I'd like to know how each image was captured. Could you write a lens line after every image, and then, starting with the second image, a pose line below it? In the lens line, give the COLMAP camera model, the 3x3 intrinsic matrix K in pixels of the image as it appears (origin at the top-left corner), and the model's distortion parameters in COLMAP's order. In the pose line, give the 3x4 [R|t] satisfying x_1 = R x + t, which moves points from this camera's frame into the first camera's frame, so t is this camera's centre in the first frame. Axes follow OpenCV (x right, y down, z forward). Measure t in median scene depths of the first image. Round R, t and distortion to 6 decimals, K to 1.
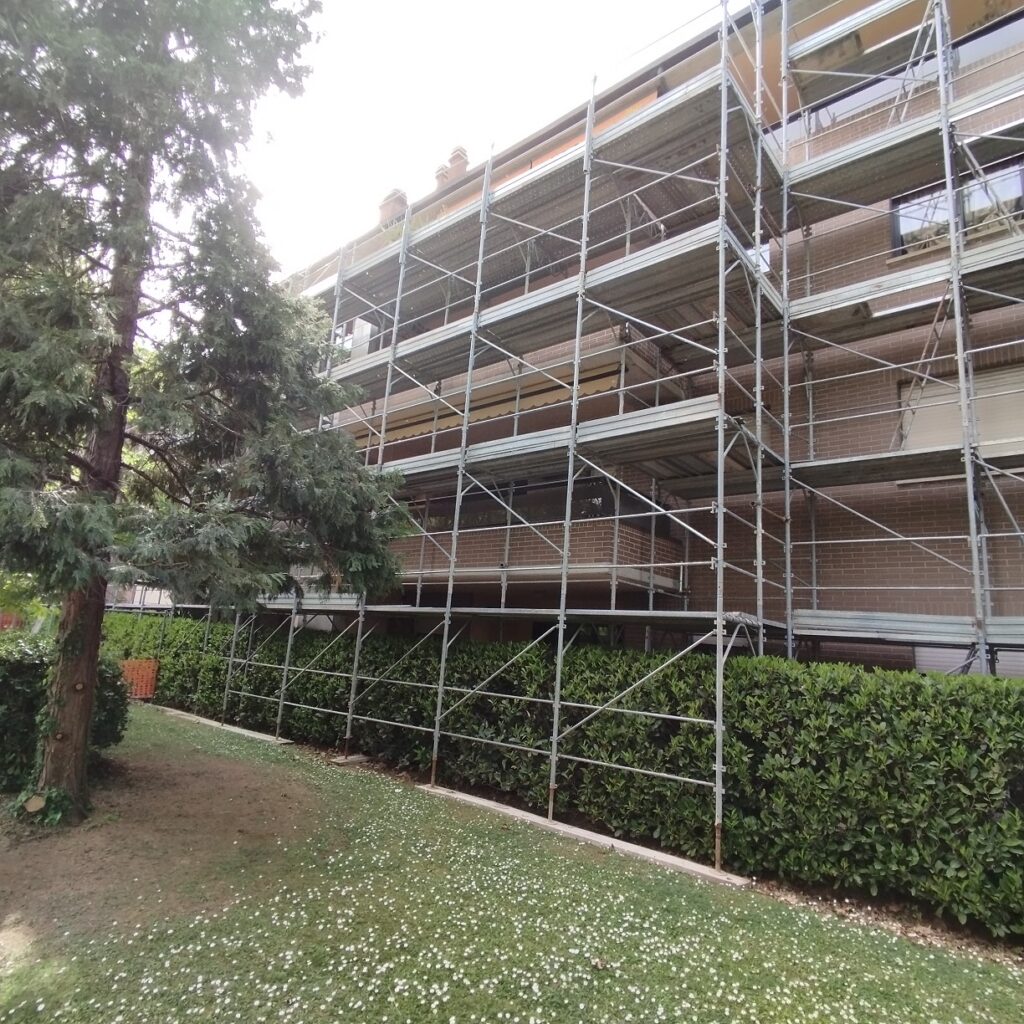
lens RADIAL K [[628.1, 0, 508.1], [0, 628.1, 519.6], [0, 0, 1]] dist [0.006749, -0.000942]
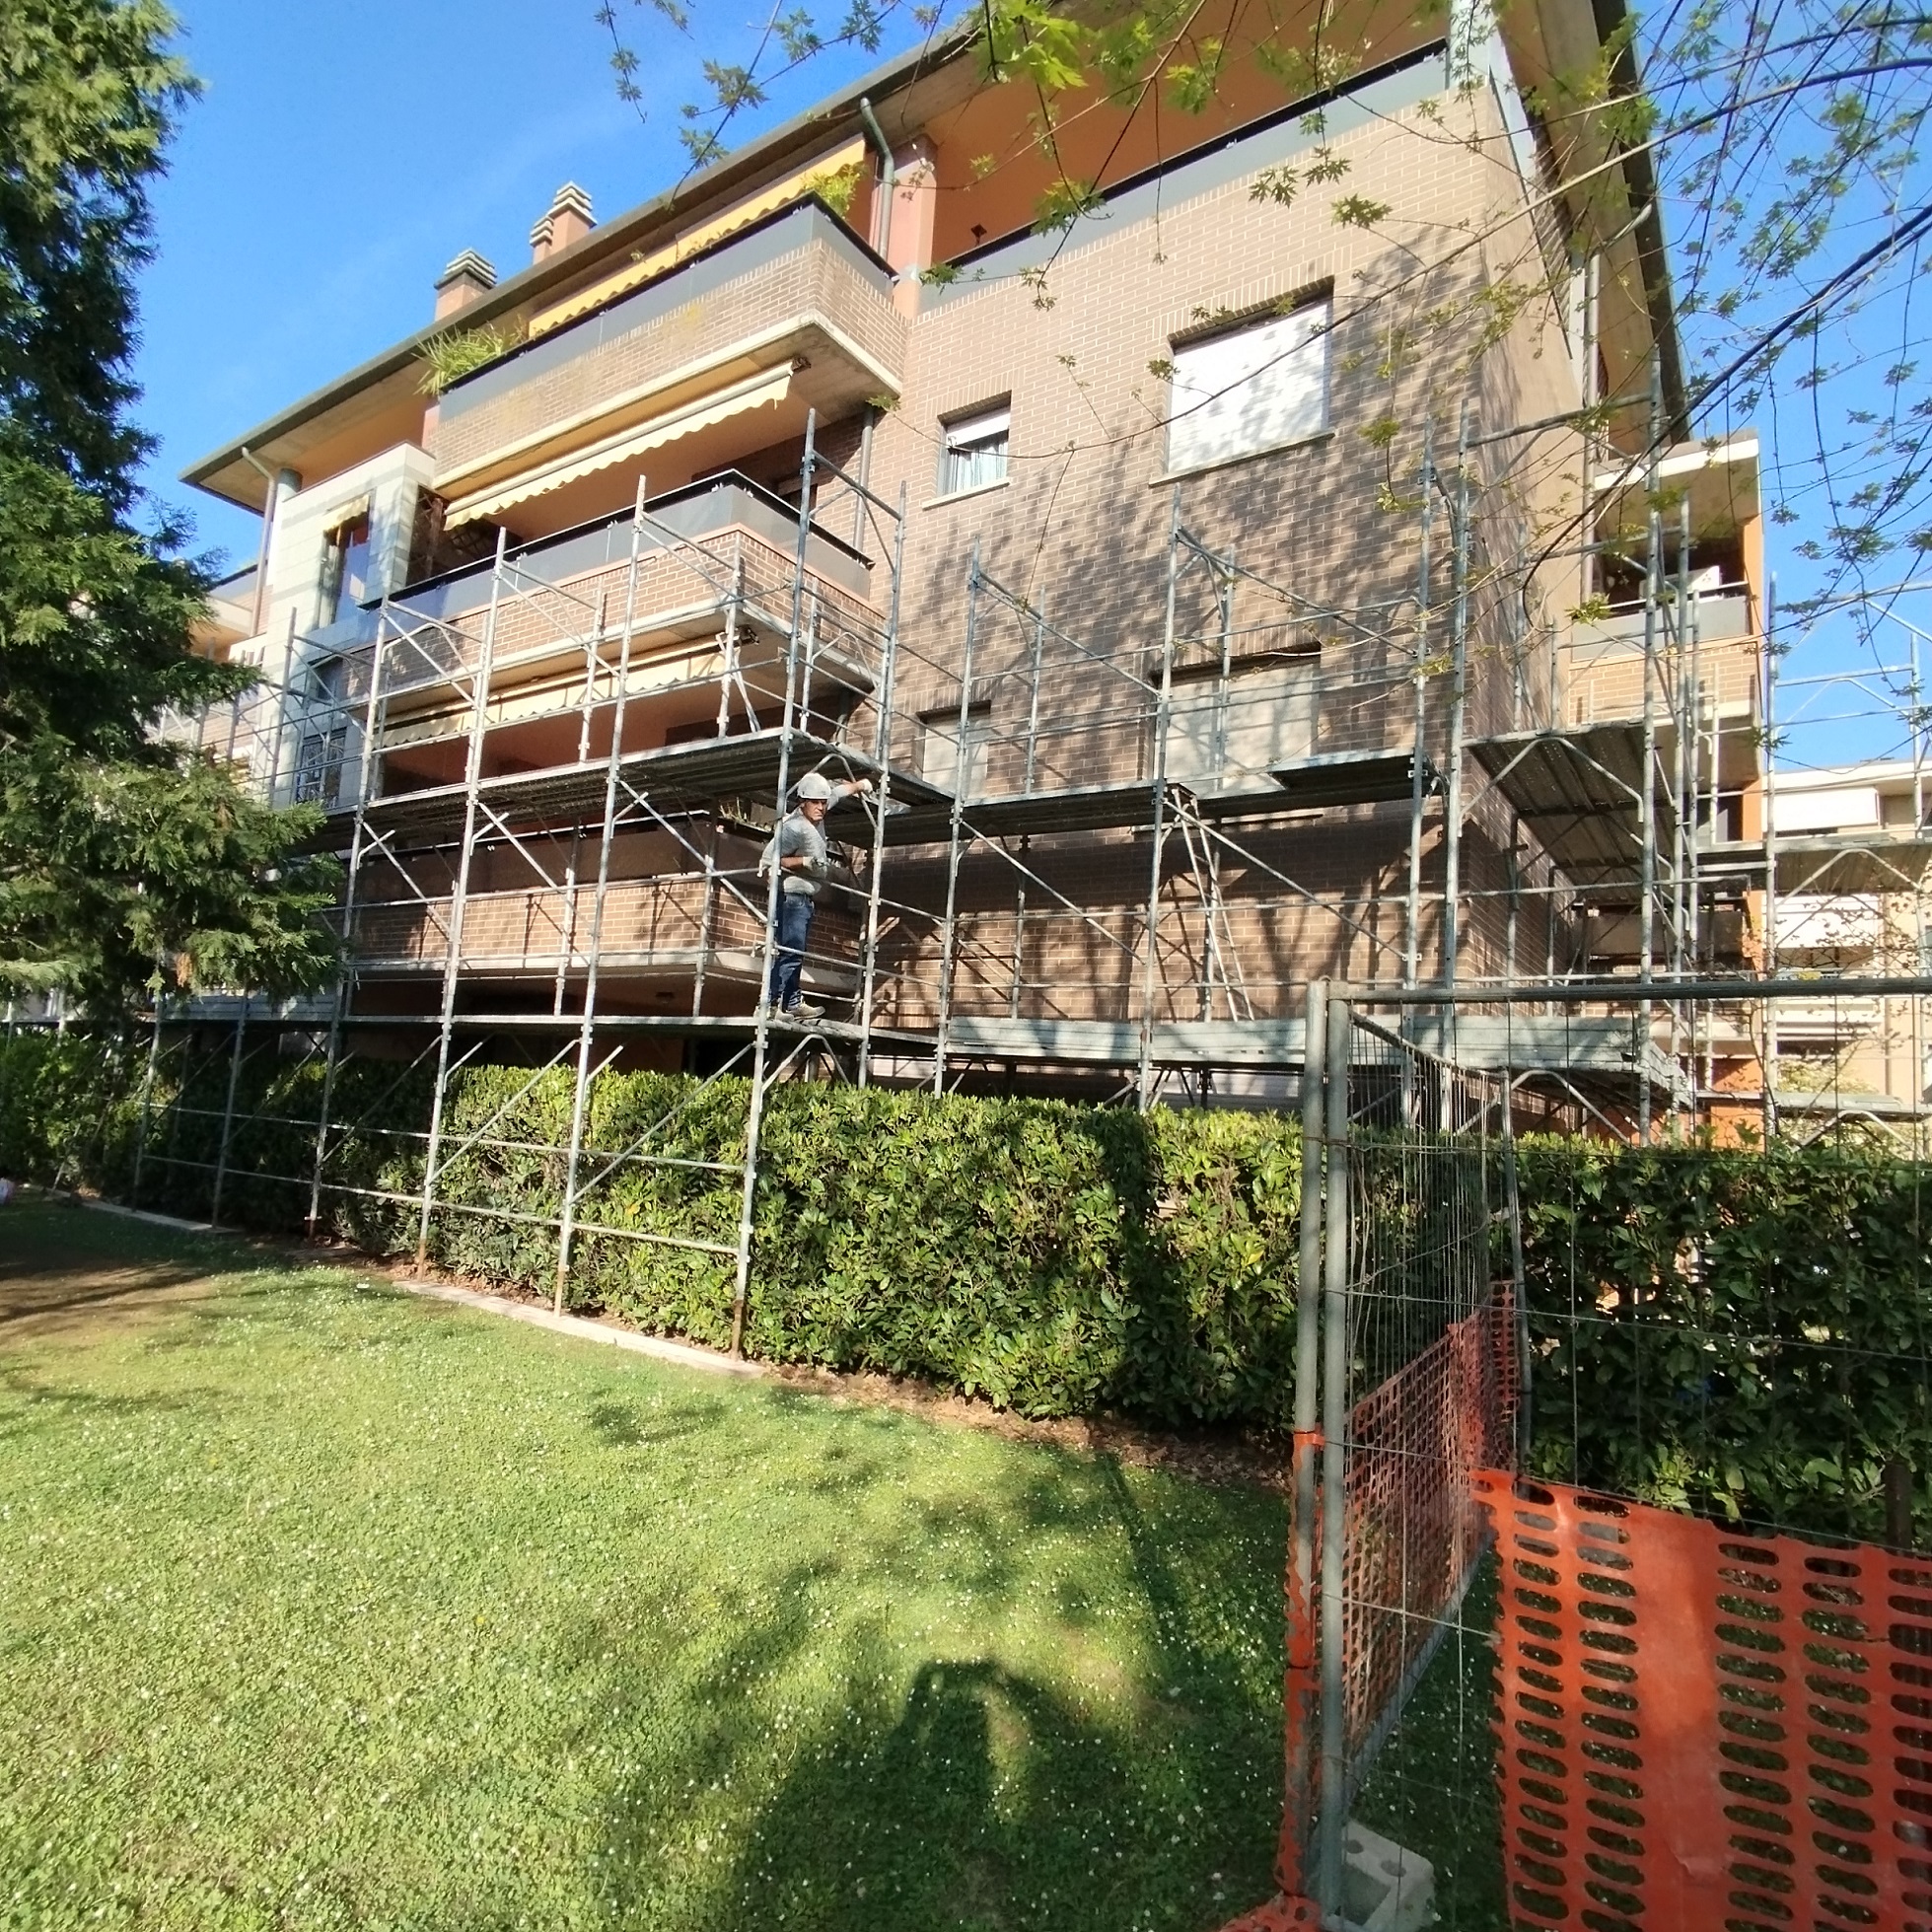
lens RADIAL K [[1185.0, 0, 981.7], [0, 1185.0, 966.4], [0, 0, 1]] dist [0.006749, -0.000942]
pose [[0.994690, -0.003286, 0.102862, 0.380913], [-0.006836, 0.995173, 0.097894, -0.039289], [-0.102687, -0.098077, 0.989867, -0.304590]]
